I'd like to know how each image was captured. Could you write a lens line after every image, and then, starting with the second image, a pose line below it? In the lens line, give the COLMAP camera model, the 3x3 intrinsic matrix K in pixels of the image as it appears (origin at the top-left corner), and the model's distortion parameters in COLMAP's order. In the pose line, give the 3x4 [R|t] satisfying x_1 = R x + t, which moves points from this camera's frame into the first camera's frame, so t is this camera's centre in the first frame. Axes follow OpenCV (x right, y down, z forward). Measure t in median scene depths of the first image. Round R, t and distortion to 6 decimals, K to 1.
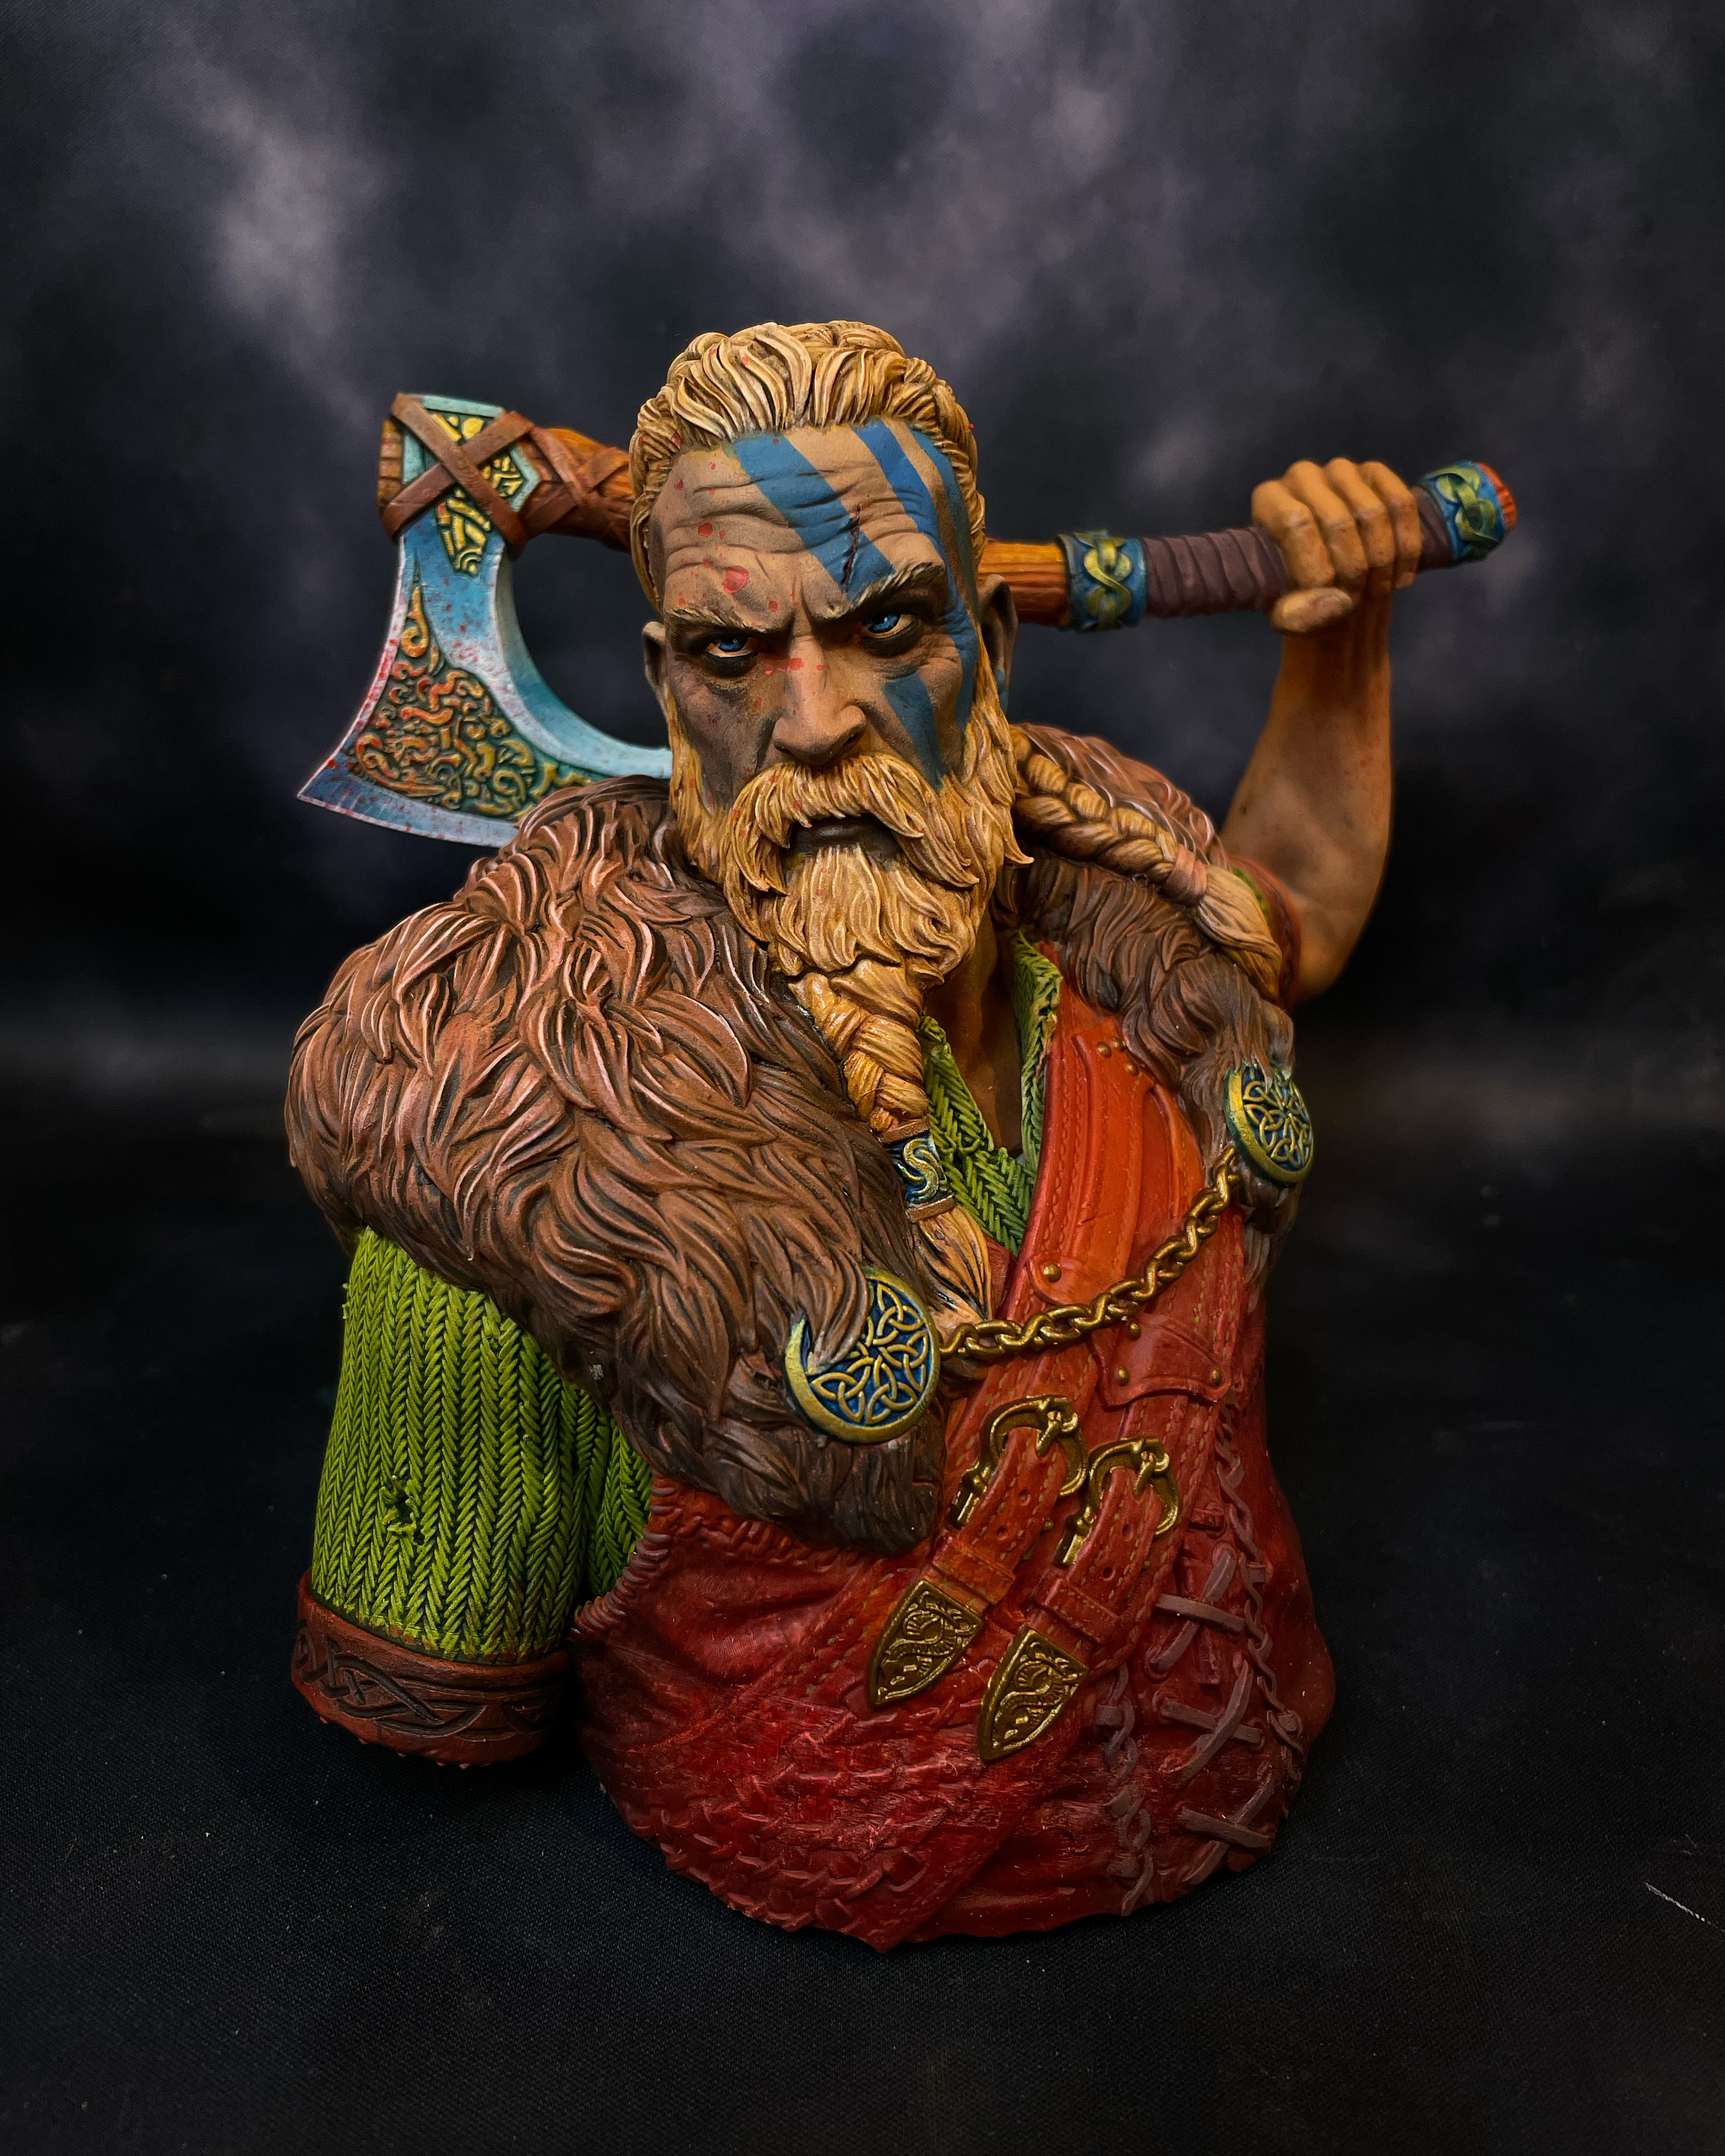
lens RADIAL K [[1824.1, 0, 859.6], [0, 1824.1, 1085.2], [0, 0, 1]] dist [0.010476, -0.012870]
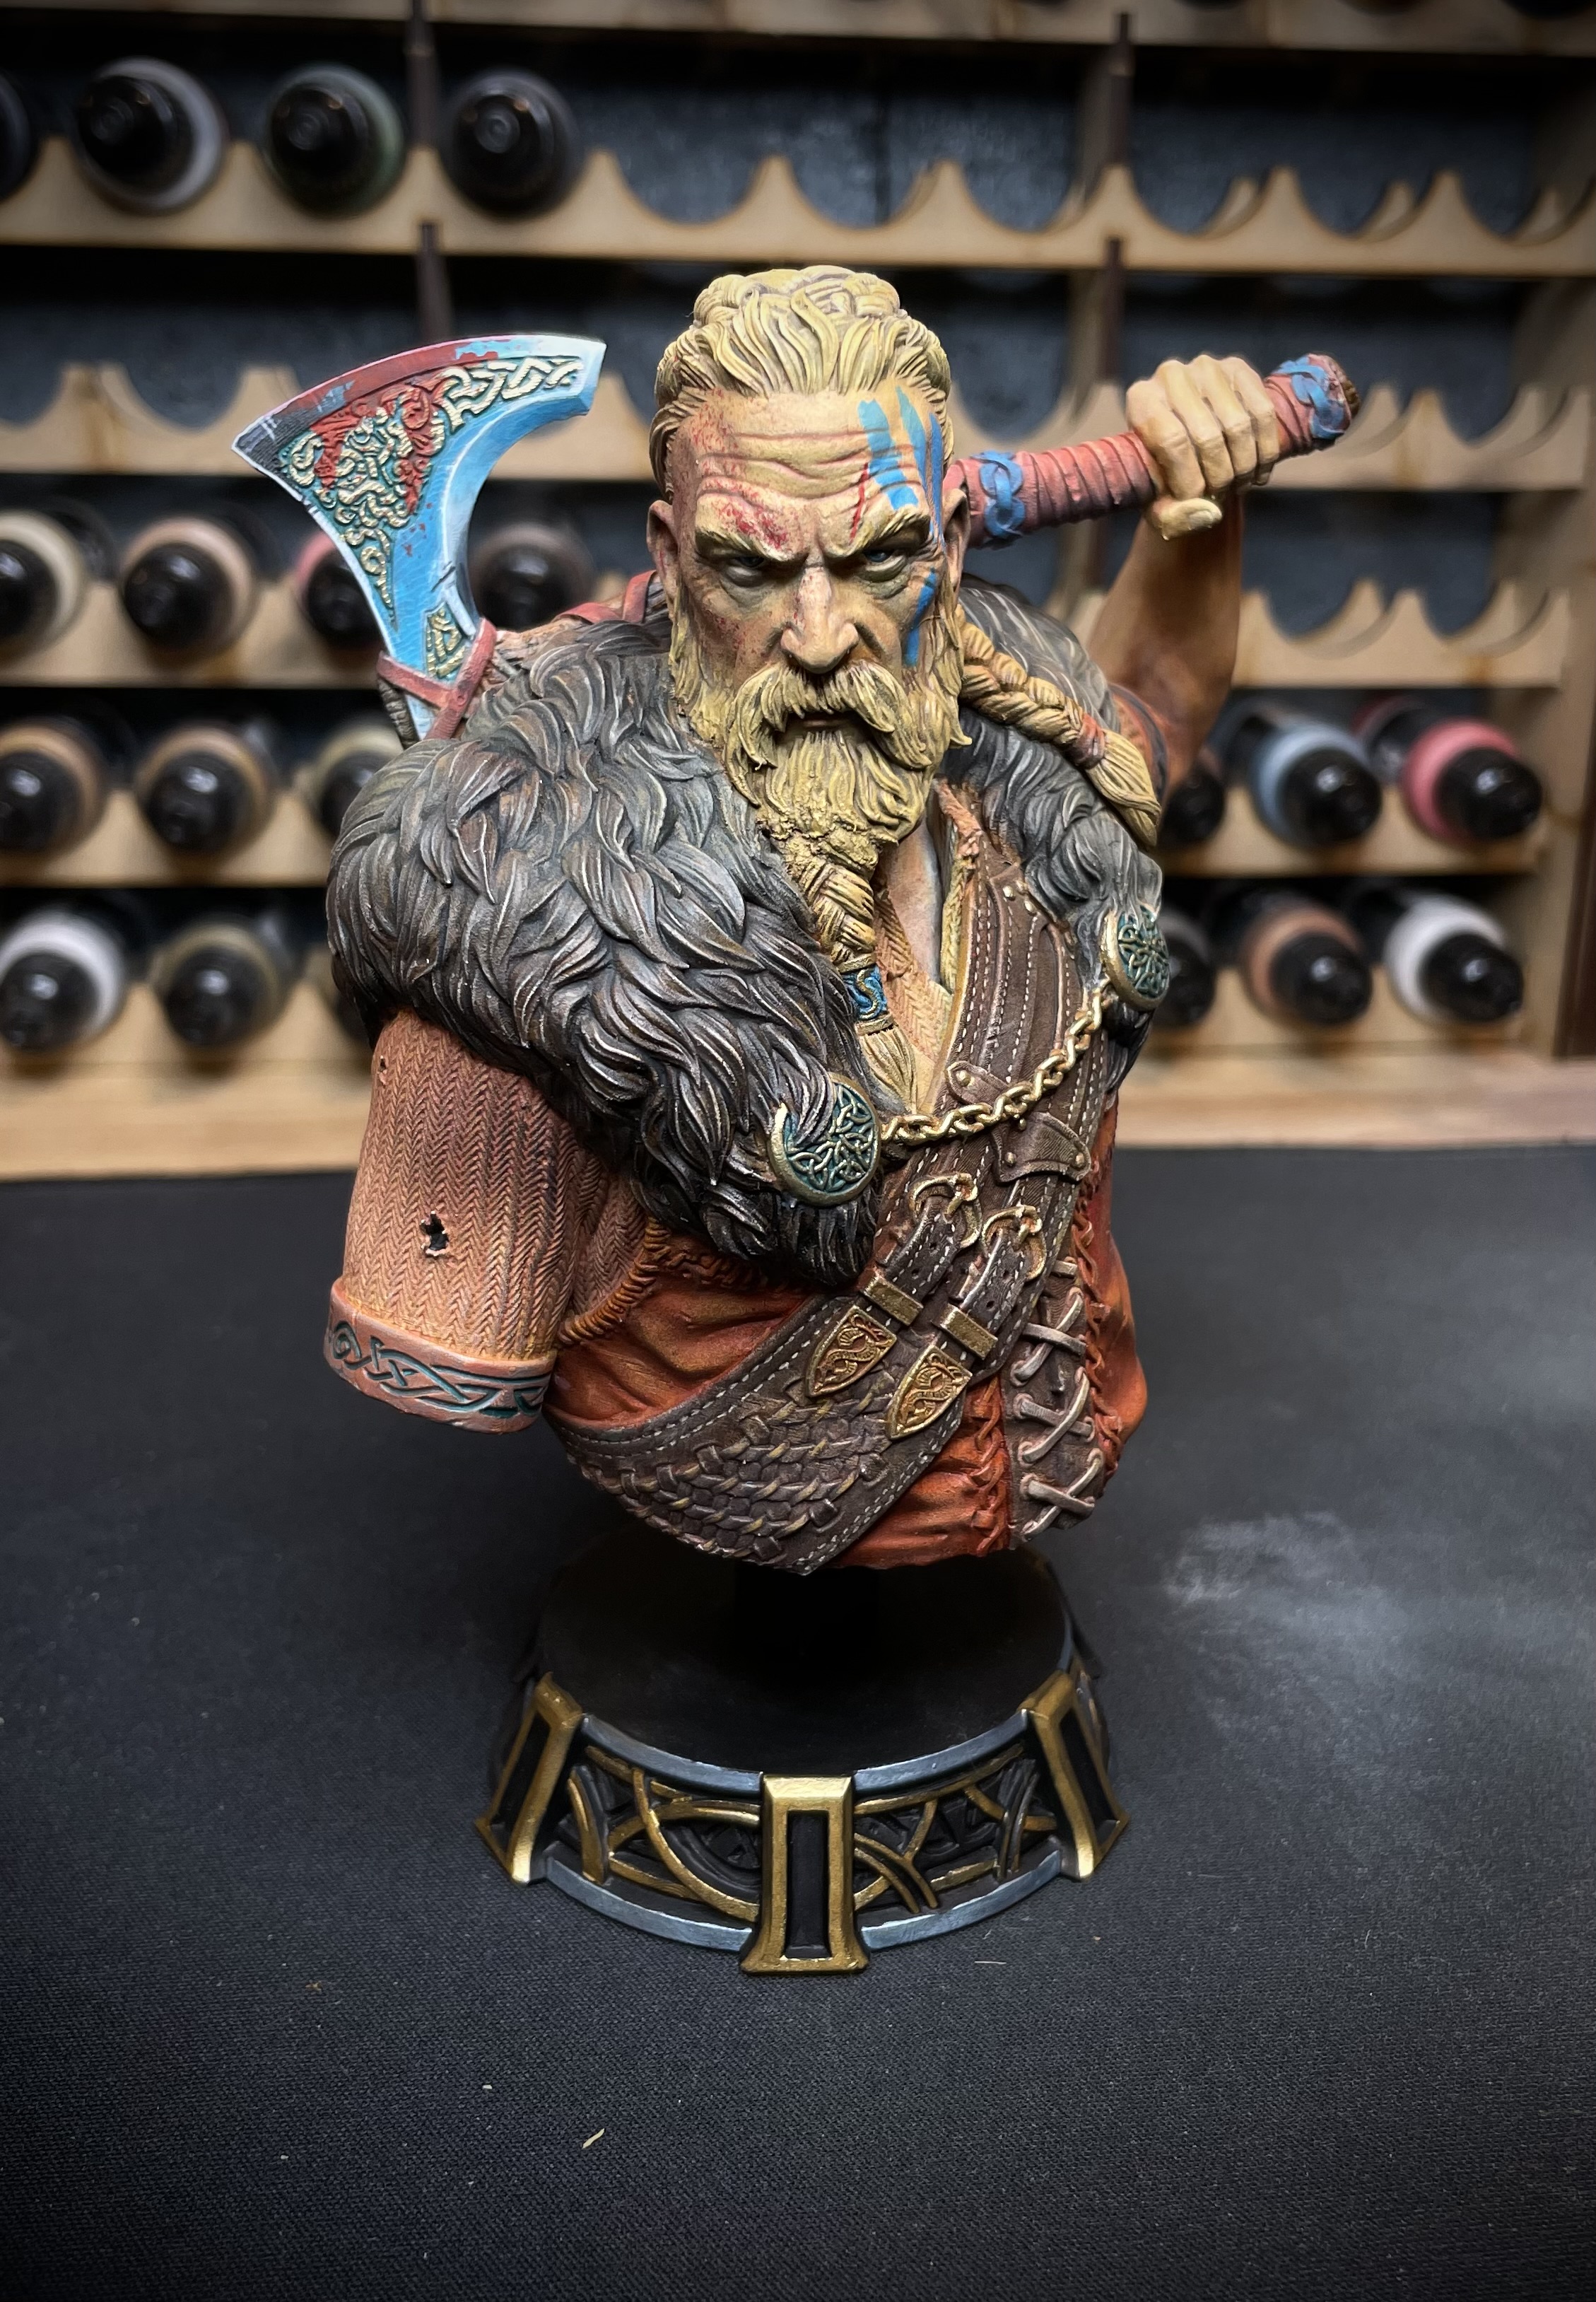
lens RADIAL K [[2860.7, 0, 799.5], [0, 2860.7, 1152.8], [0, 0, 1]] dist [0.134078, 0.000000]
pose [[0.988651, 0.043220, 0.143881, -0.297712], [-0.070377, 0.979377, 0.189390, -0.219824], [-0.132728, -0.197366, 0.971303, -0.952057]]
